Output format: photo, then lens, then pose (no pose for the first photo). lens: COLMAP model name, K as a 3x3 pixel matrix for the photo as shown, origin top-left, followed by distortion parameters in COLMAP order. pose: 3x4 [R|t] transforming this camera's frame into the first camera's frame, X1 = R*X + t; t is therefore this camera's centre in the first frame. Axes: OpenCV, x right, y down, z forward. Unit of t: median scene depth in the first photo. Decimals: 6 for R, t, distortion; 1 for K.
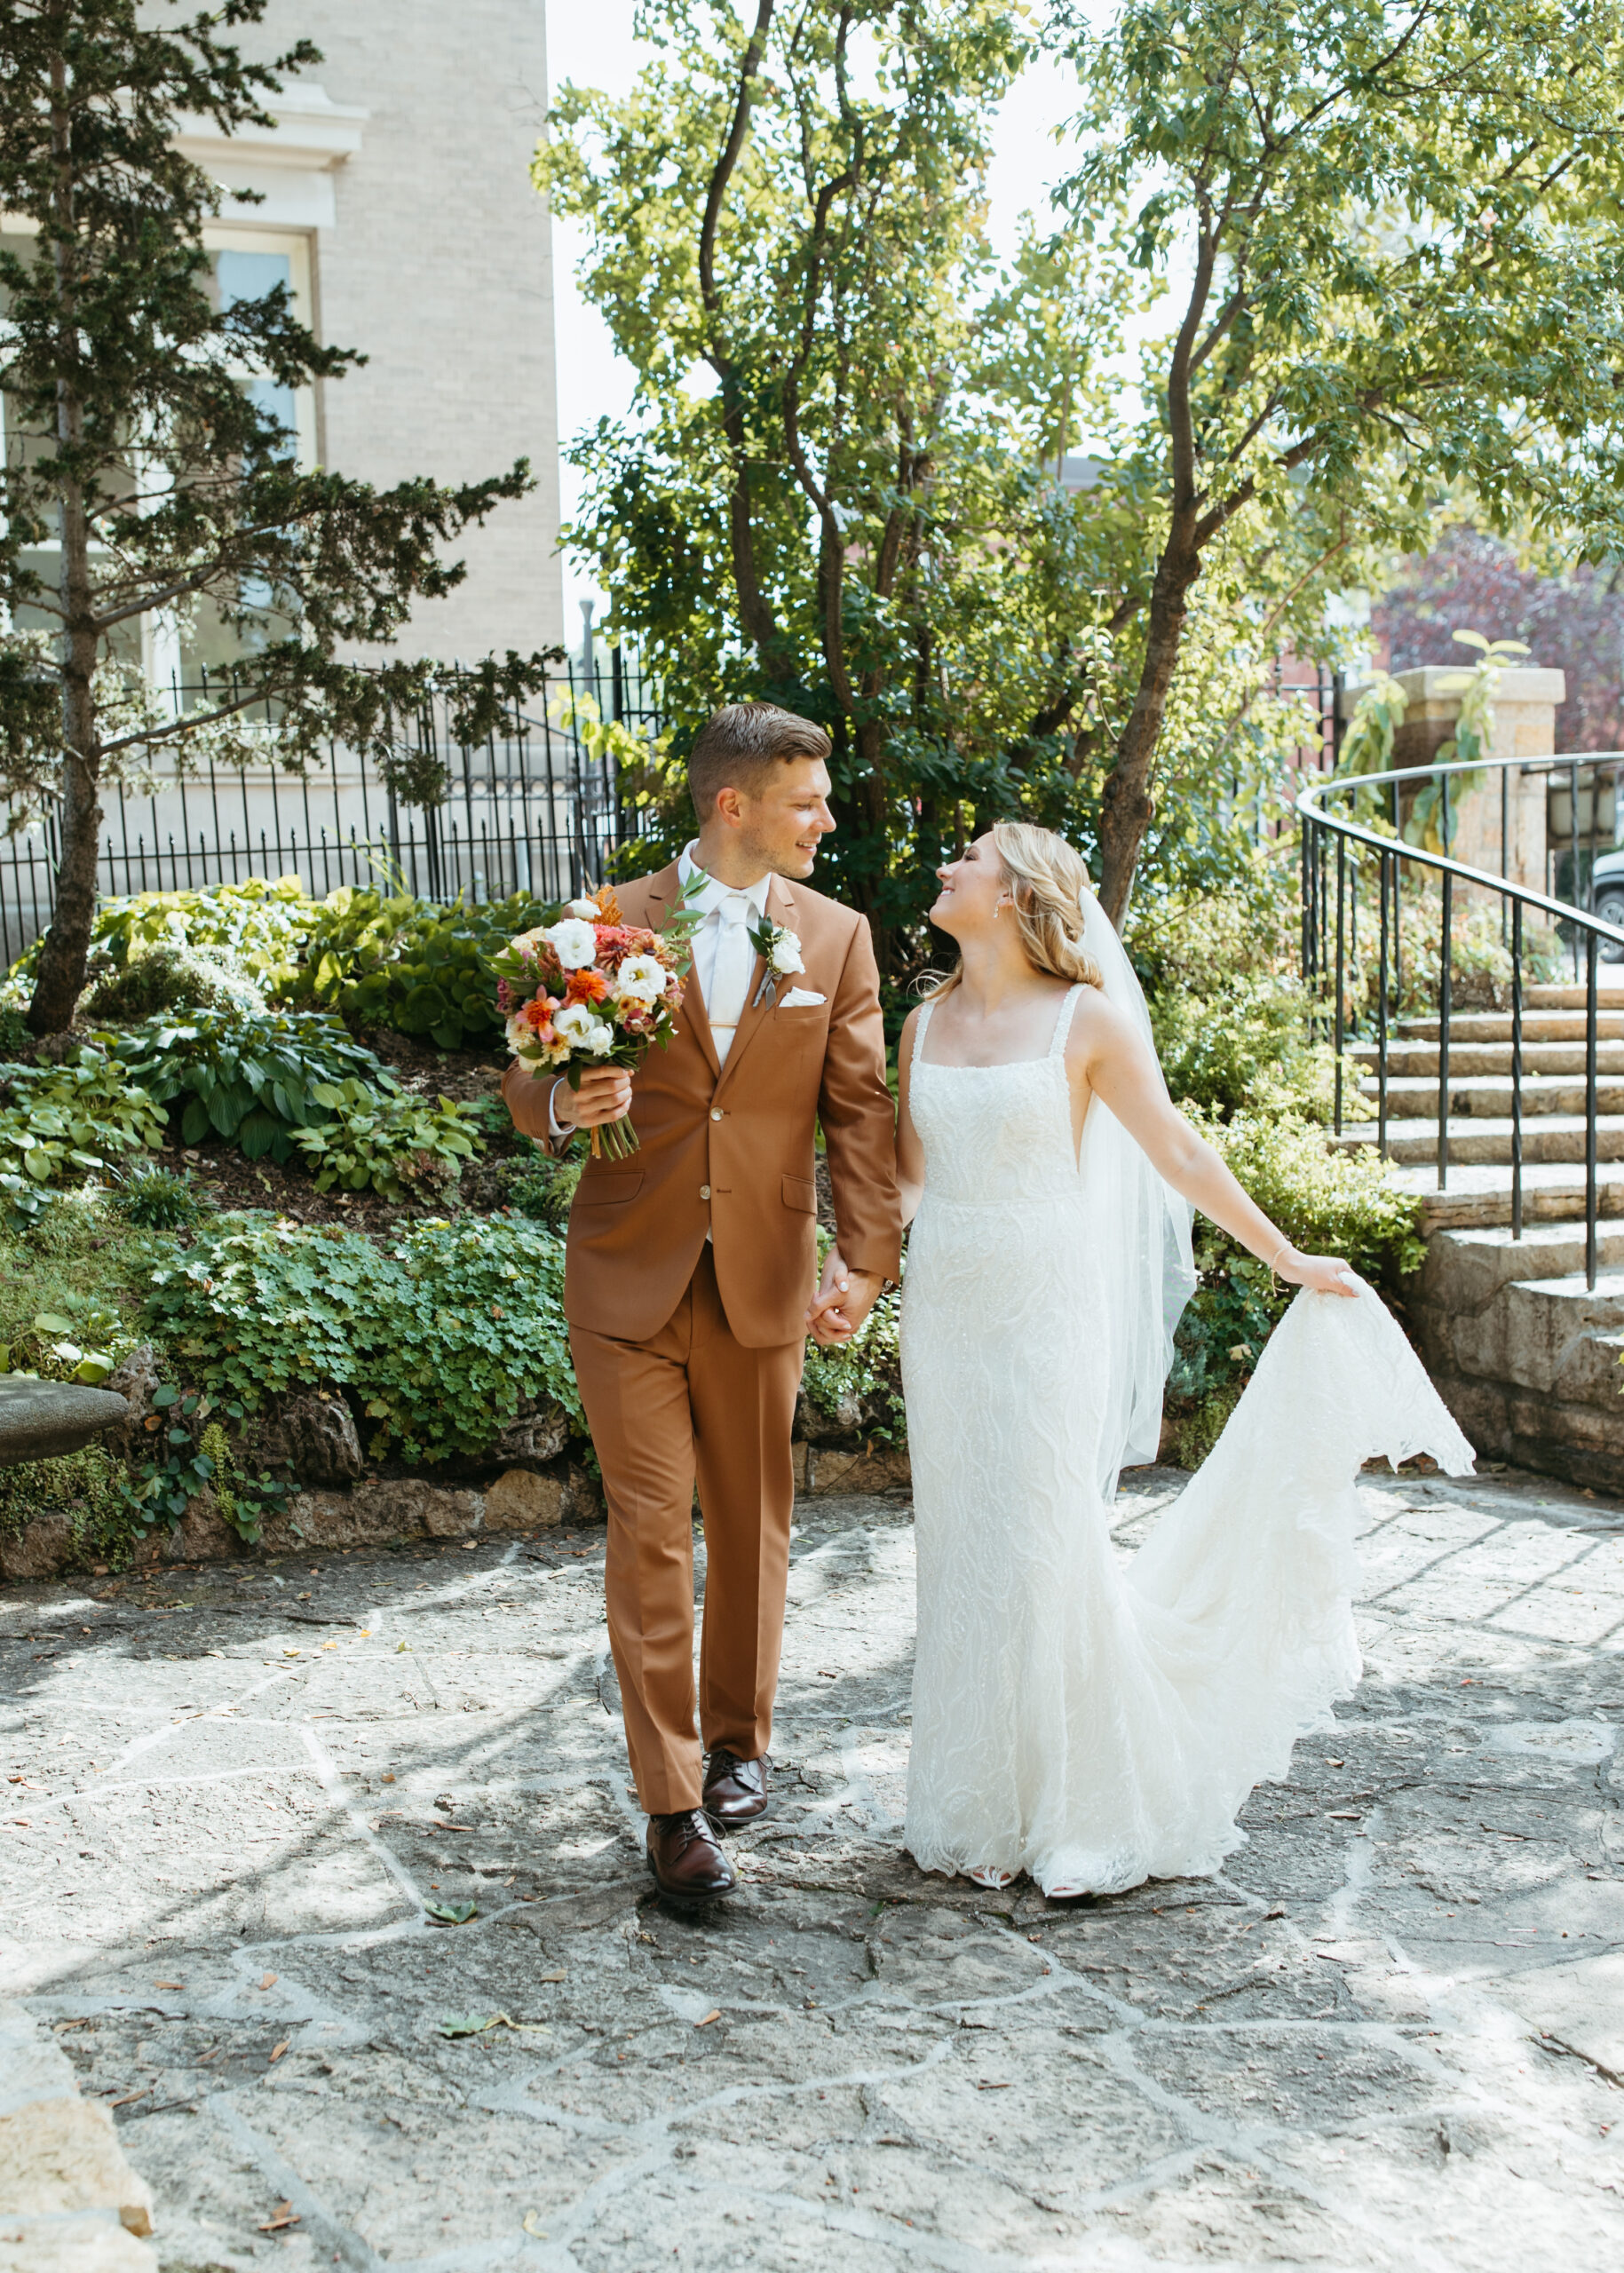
lens RADIAL K [[2467.9, 0, 851.6], [0, 2467.9, 1169.9], [0, 0, 1]] dist [0.005122, 0.016350]
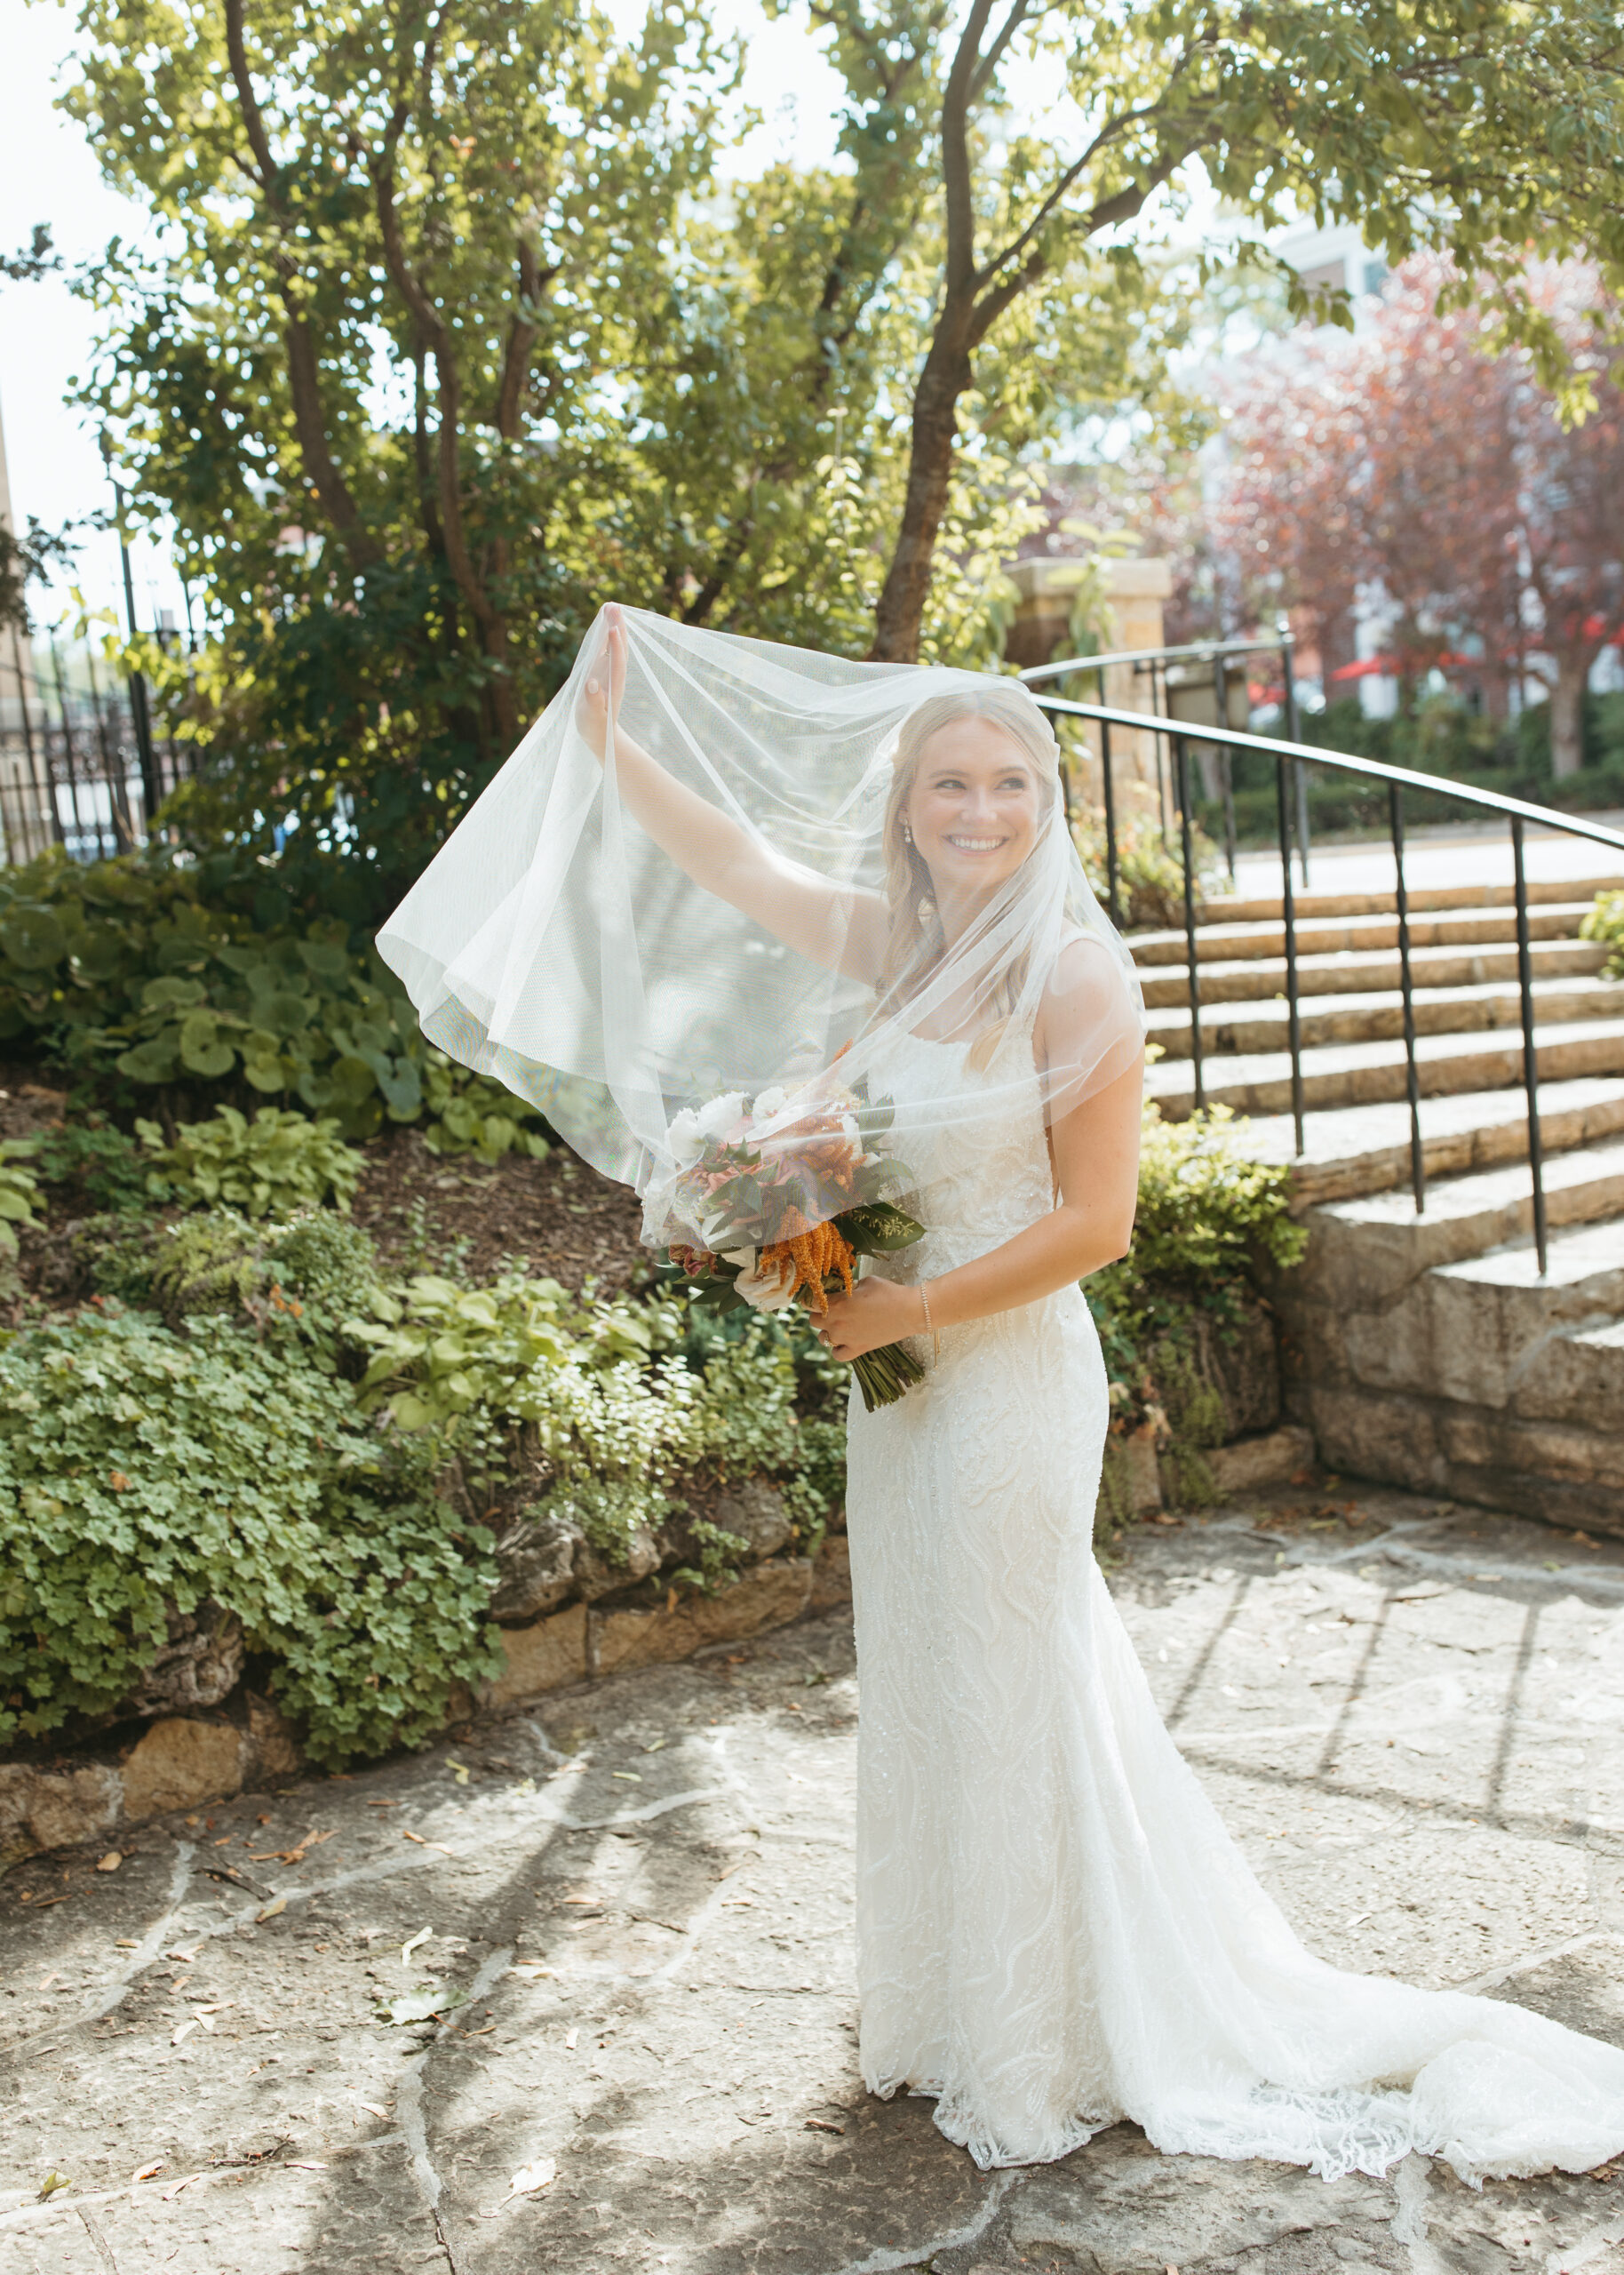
lens RADIAL K [[2283.7, 0, 812.3], [0, 2283.7, 1048.4], [0, 0, 1]] dist [0.003029, -0.014860]
pose [[0.972987, -0.071382, 0.219545, -0.078086], [0.076054, 0.997020, -0.012889, -0.029618], [-0.217971, 0.029238, 0.975517, 0.321829]]
